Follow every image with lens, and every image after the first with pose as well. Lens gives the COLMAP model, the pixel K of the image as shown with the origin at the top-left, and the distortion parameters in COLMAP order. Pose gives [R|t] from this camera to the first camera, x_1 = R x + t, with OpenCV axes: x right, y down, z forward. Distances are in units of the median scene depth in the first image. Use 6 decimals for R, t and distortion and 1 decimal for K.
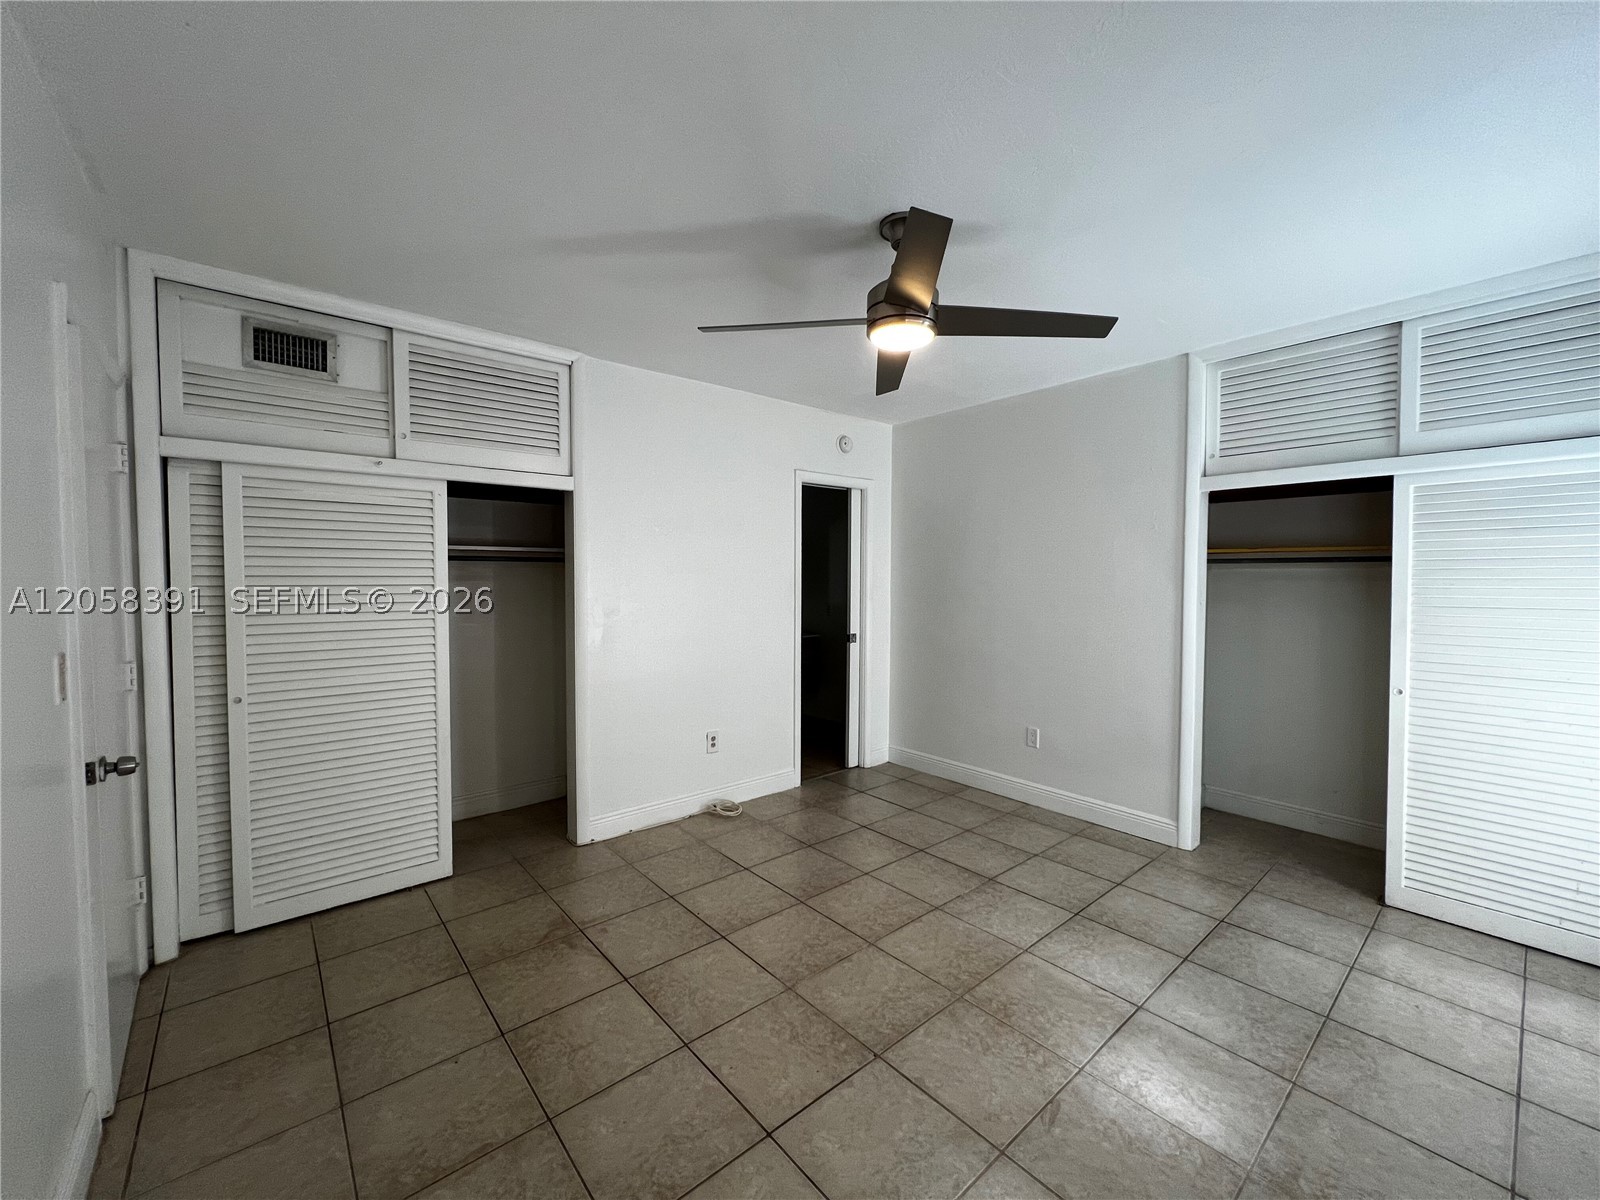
lens RADIAL K [[640.1, 0, 800.8], [0, 640.1, 599.1], [0, 0, 1]] dist [-0.001032, -0.000239]
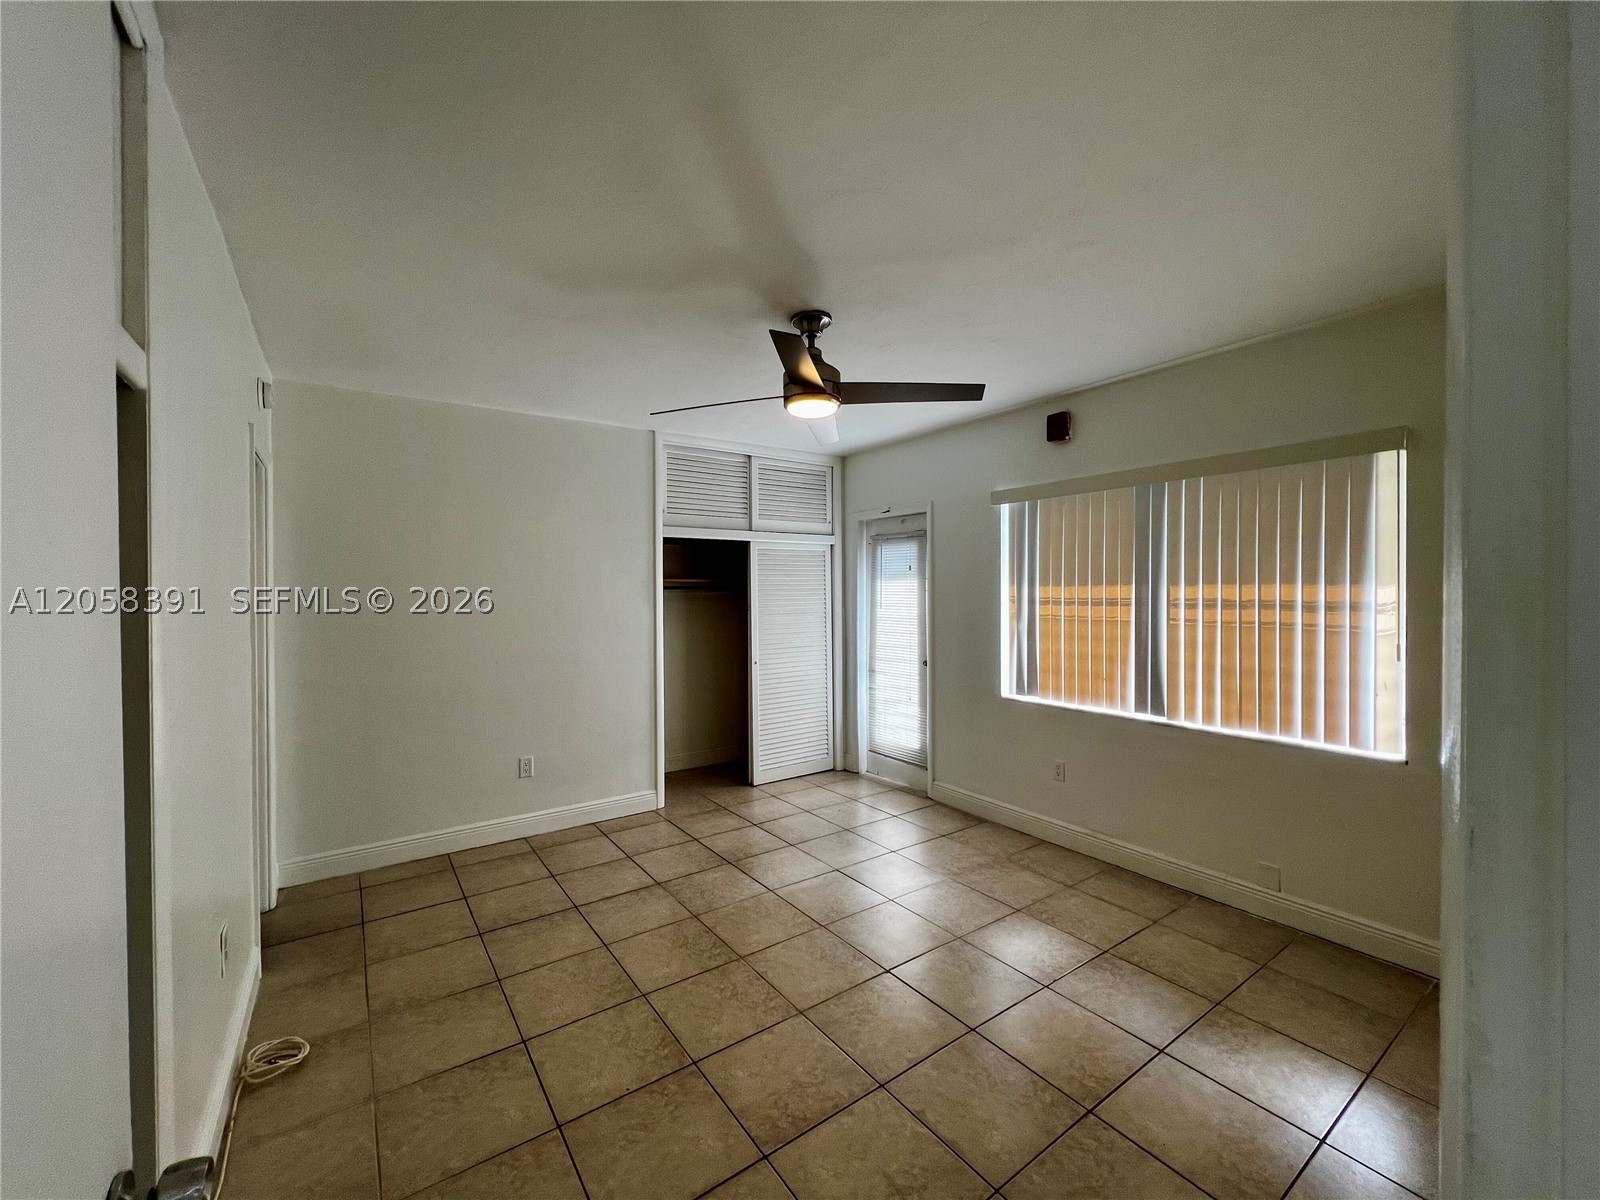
lens RADIAL K [[640.1, 0, 792.3], [0, 640.1, 601.0], [0, 0, 1]] dist [-0.001032, -0.000239]
pose [[0.094242, -0.017158, 0.995401, -0.755733], [0.044153, 0.998940, 0.013039, -0.042296], [-0.994570, 0.042722, 0.094900, 0.661403]]
